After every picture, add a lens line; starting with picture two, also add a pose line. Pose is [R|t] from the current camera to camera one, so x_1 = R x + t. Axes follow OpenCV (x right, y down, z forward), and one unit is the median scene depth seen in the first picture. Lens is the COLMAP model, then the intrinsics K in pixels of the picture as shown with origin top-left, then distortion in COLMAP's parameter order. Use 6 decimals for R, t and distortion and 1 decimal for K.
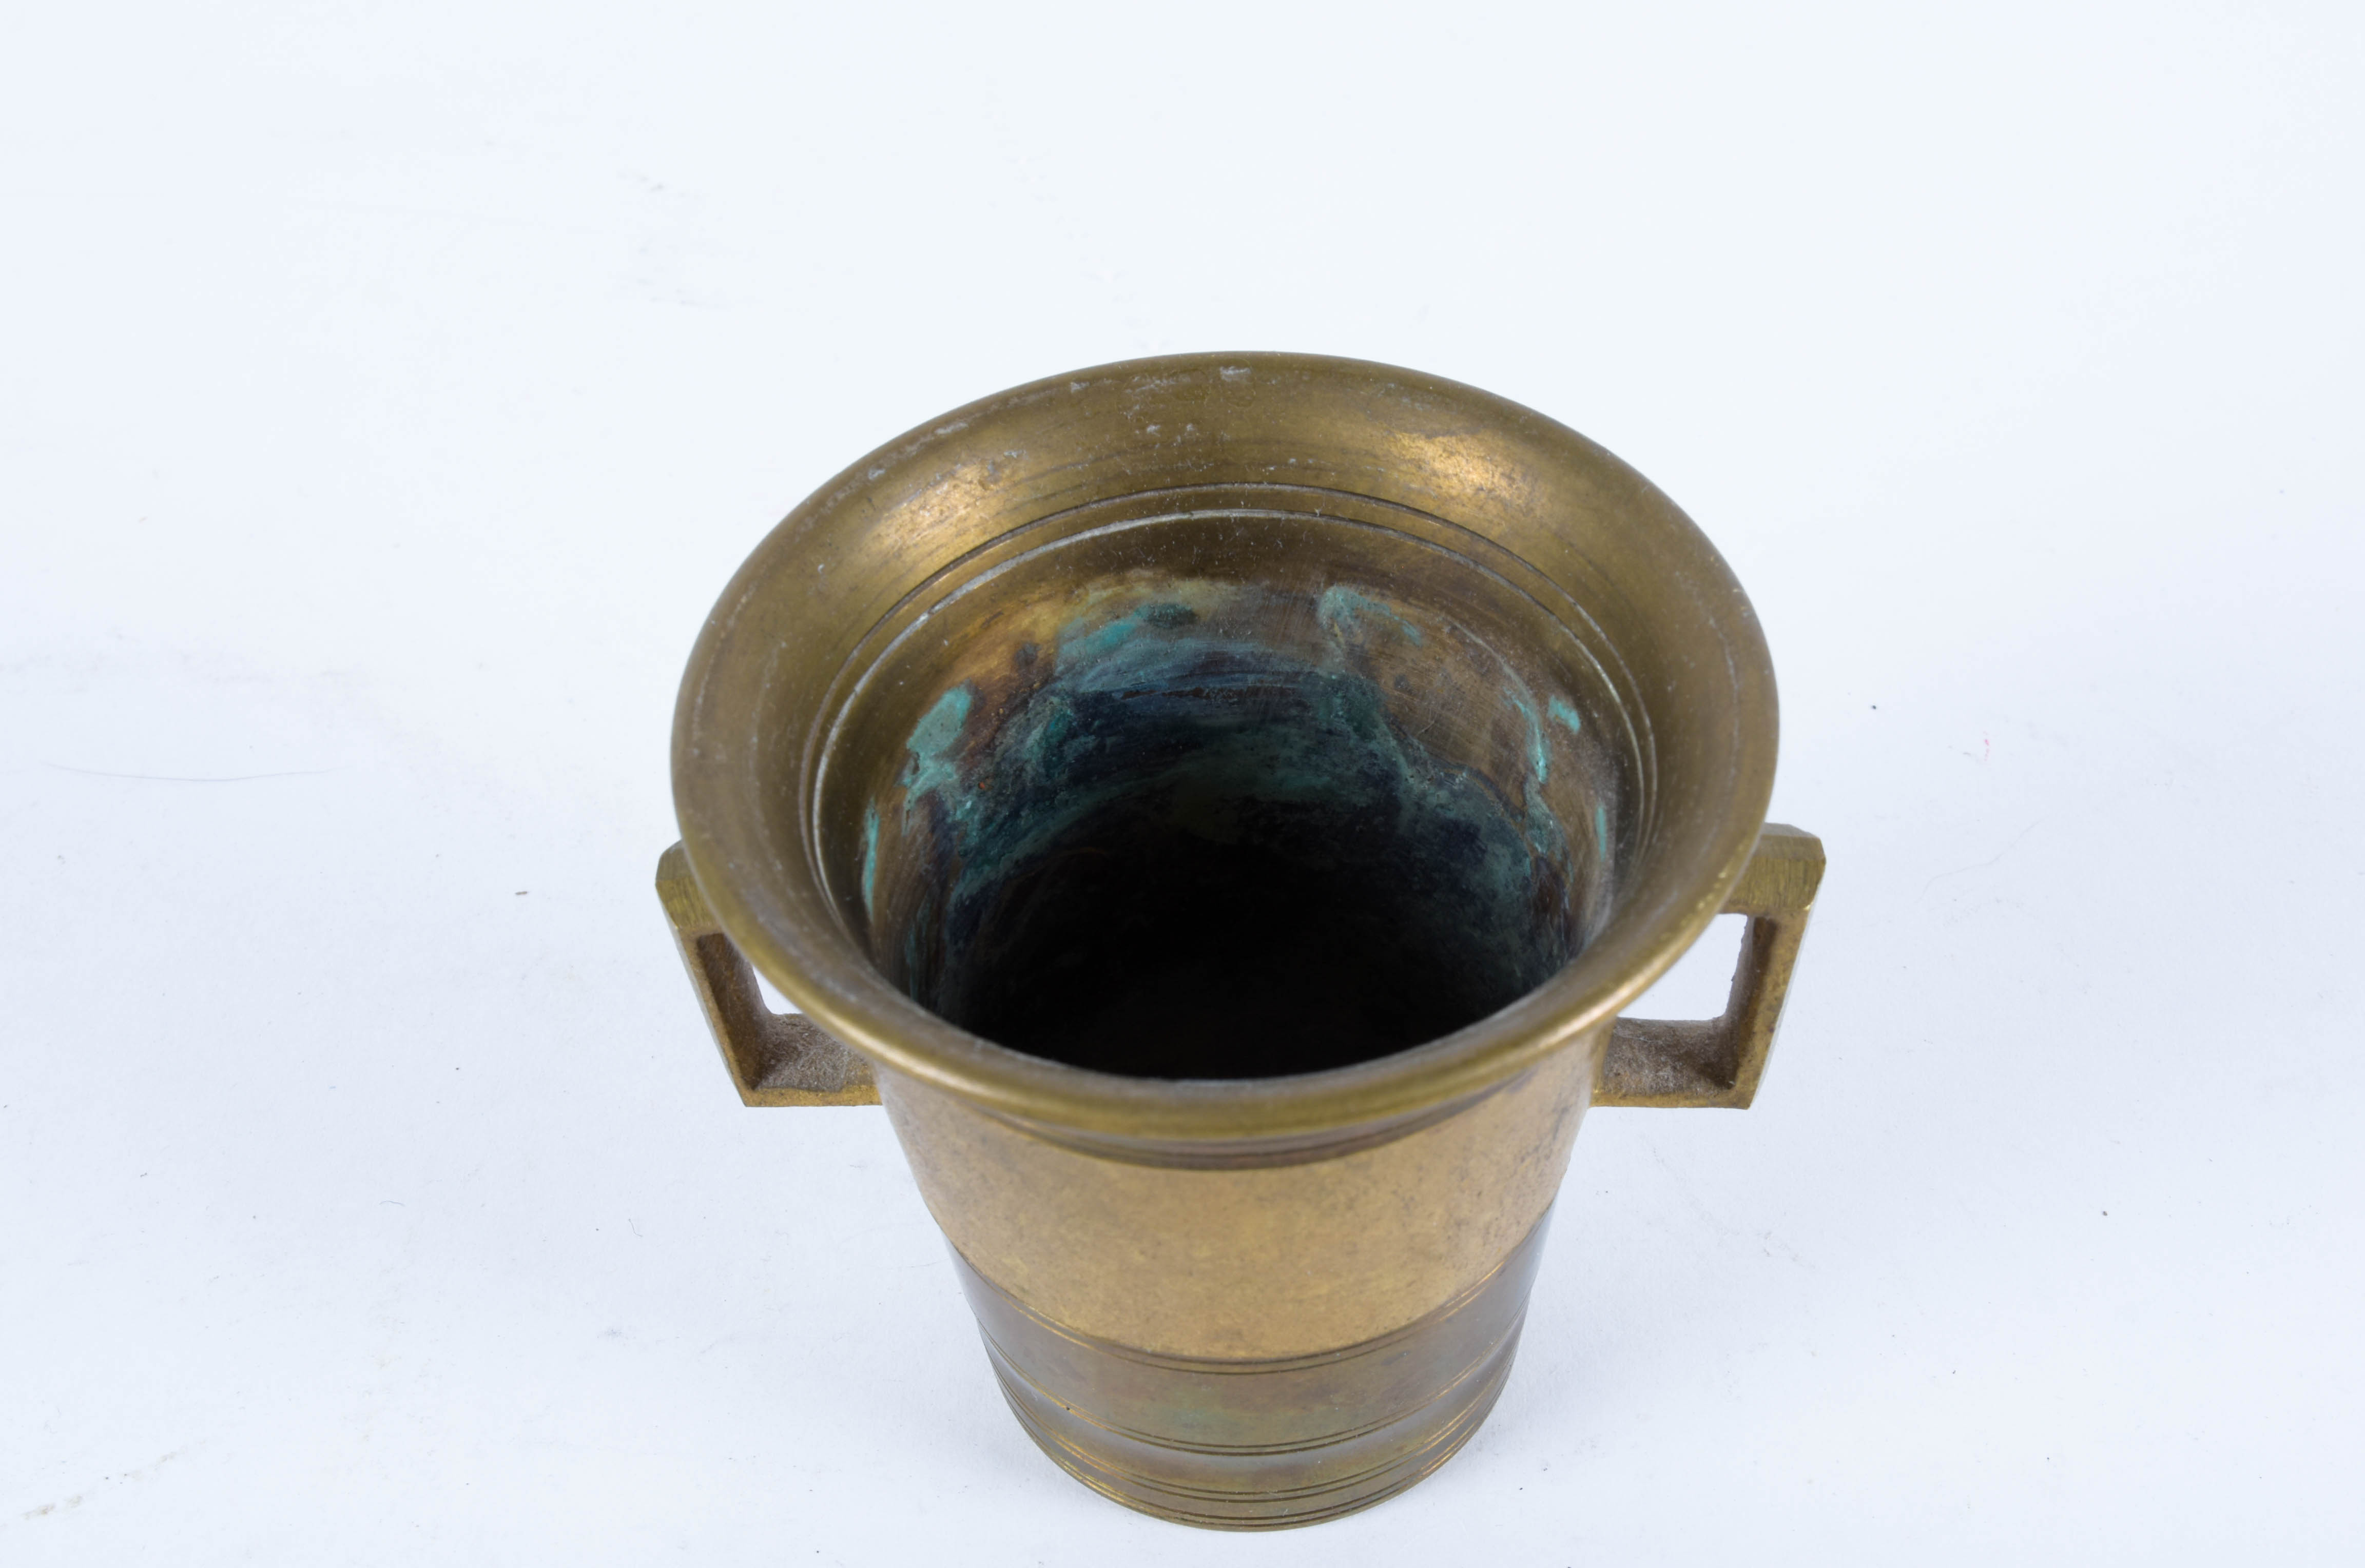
lens RADIAL K [[3719.6, 0, 1197.1], [0, 3719.6, 822.8], [0, 0, 1]] dist [-0.028953, 0.028612]
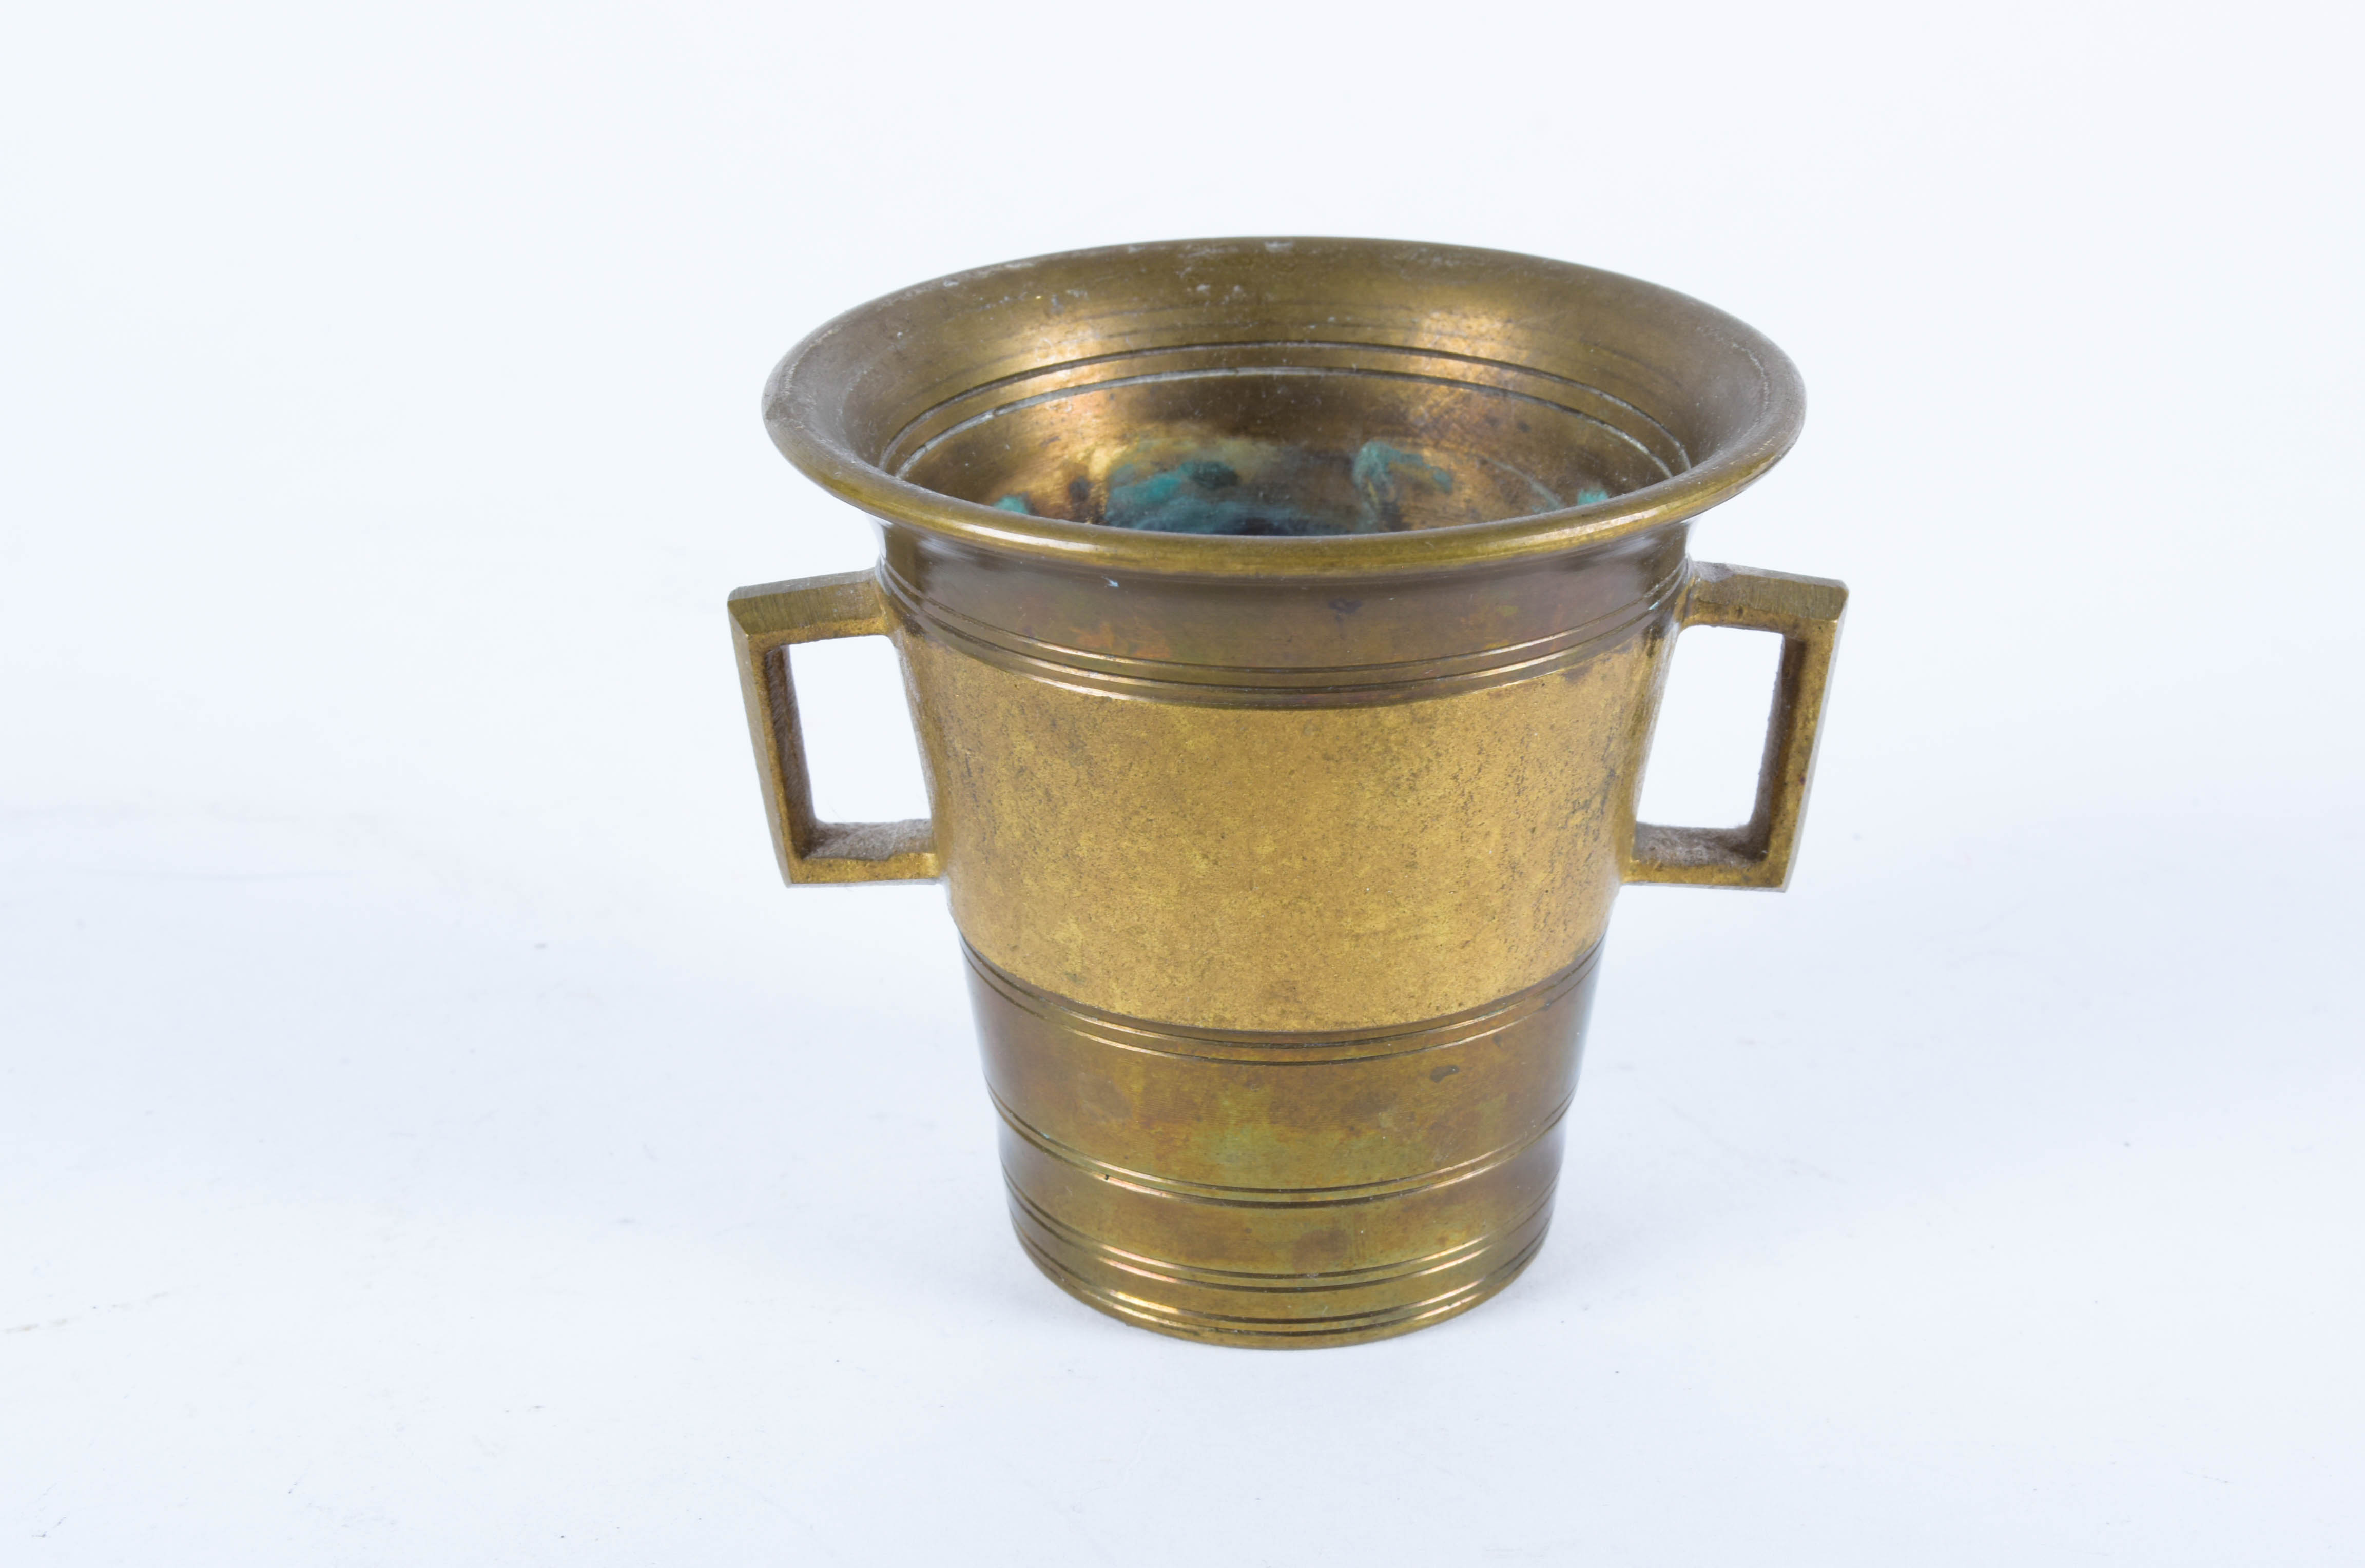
lens RADIAL K [[3719.6, 0, 1197.1], [0, 3719.6, 822.8], [0, 0, 1]] dist [-0.028953, 0.028612]
pose [[0.999169, 0.022848, 0.033756, -0.046963], [-0.008591, 0.927565, -0.373563, 0.446017], [-0.039846, 0.372963, 0.926990, 0.054670]]
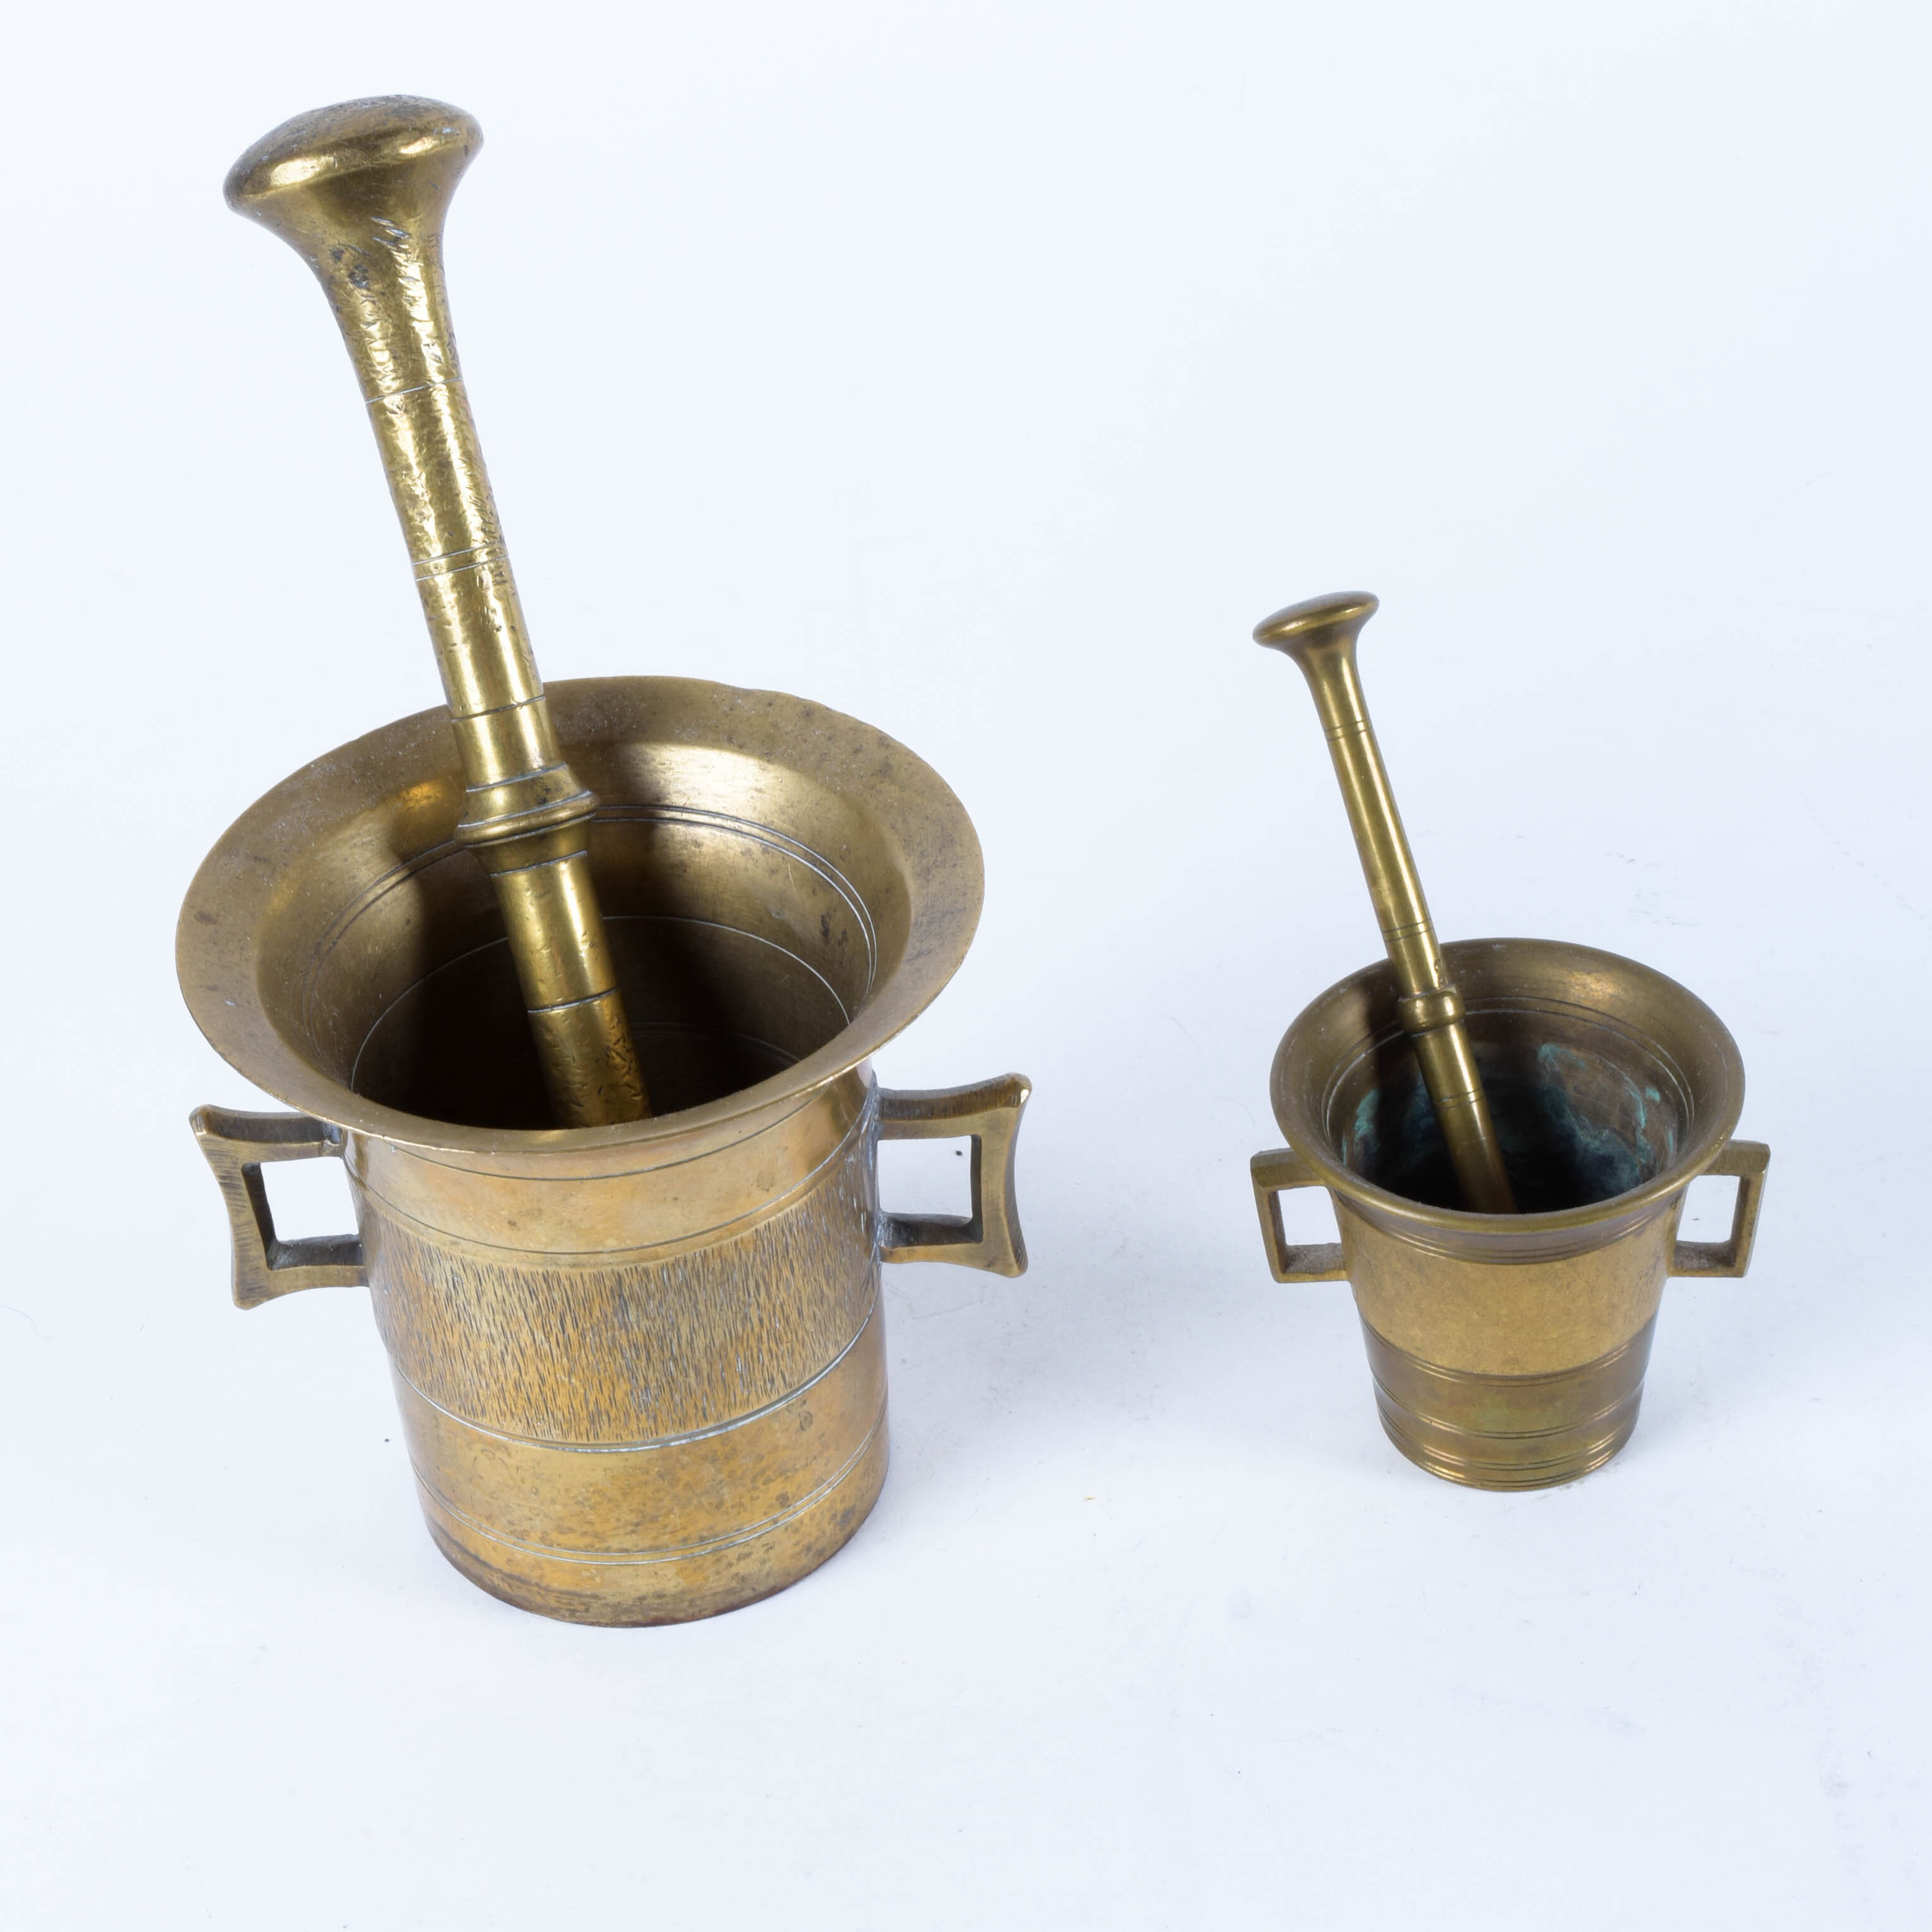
lens RADIAL K [[5022.4, 0, 969.1], [0, 5022.4, 751.9], [0, 0, 1]] dist [-0.052739, -0.084470]
pose [[0.999509, -0.007740, -0.030375, -0.215240], [0.001260, 0.978175, -0.207780, 0.388601], [0.031320, 0.207639, 0.977704, -1.969568]]
